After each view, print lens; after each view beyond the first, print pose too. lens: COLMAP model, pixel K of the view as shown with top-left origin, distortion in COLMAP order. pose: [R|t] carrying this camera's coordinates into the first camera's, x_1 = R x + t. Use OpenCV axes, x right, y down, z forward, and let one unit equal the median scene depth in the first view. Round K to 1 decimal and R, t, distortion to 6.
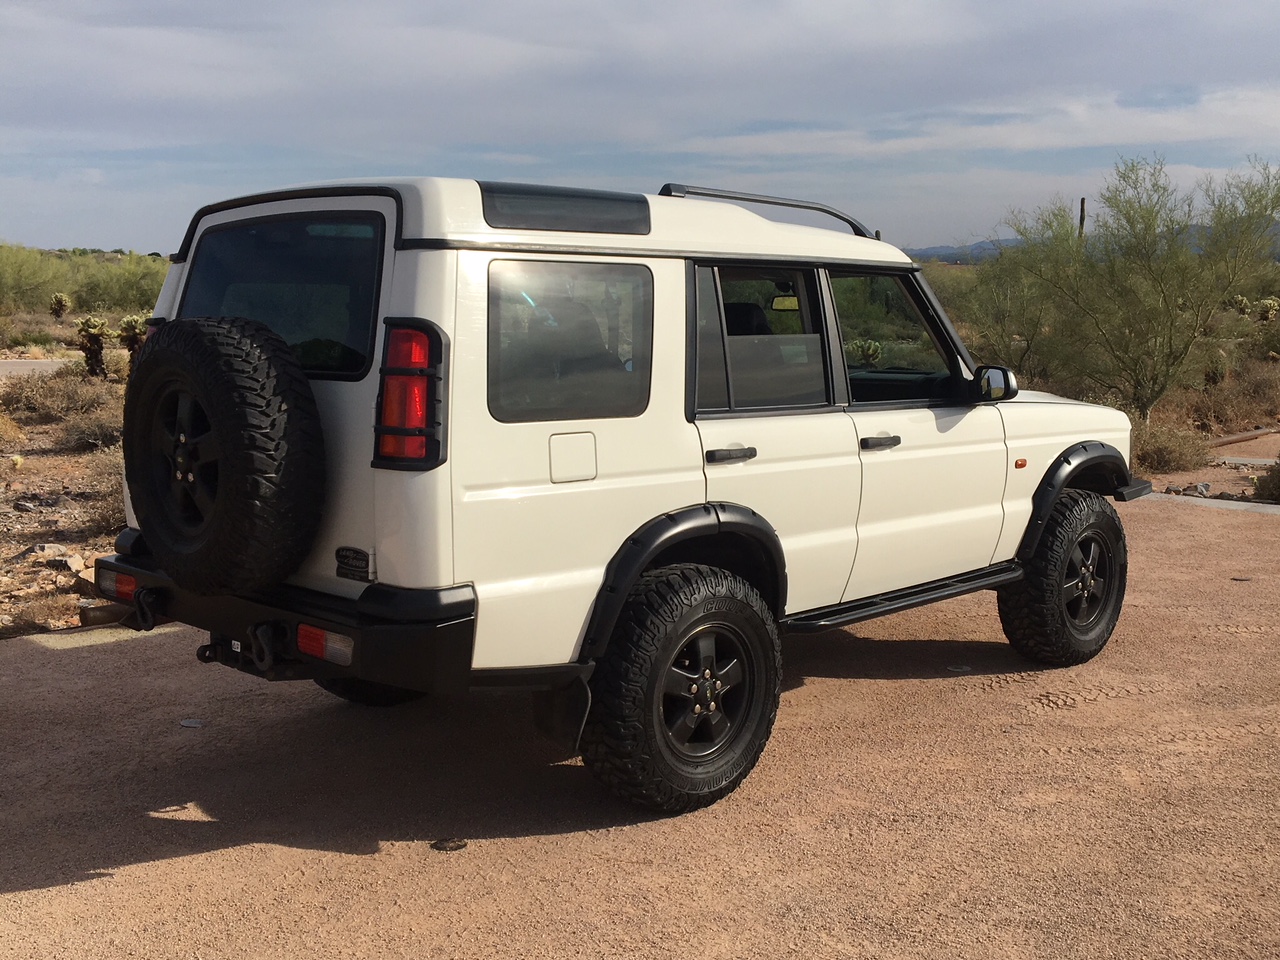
lens RADIAL K [[1340.9, 0, 640.0], [0, 1340.9, 480.0], [0, 0, 1]] dist [0.058160, -0.030749]
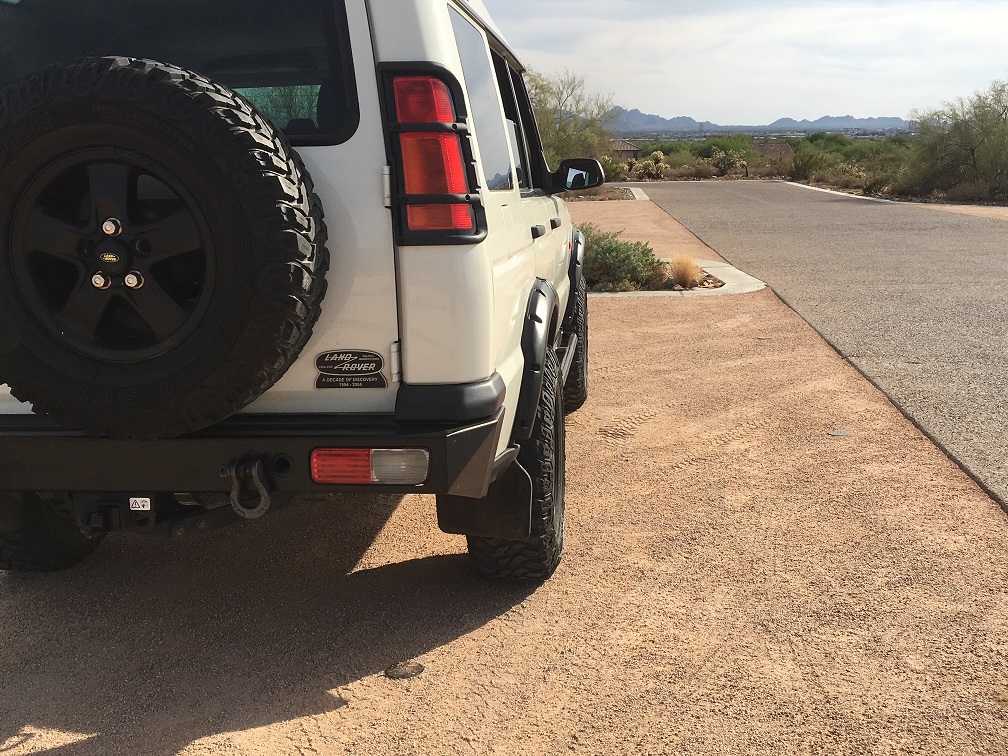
lens RADIAL K [[1055.9, 0, 504.0], [0, 1055.9, 378.0], [0, 0, 1]] dist [0.058160, -0.030749]
pose [[0.790165, -0.132472, 0.598407, -0.521510], [0.093841, 0.990999, 0.095470, 0.014144], [-0.605668, -0.019282, 0.795484, 0.417079]]
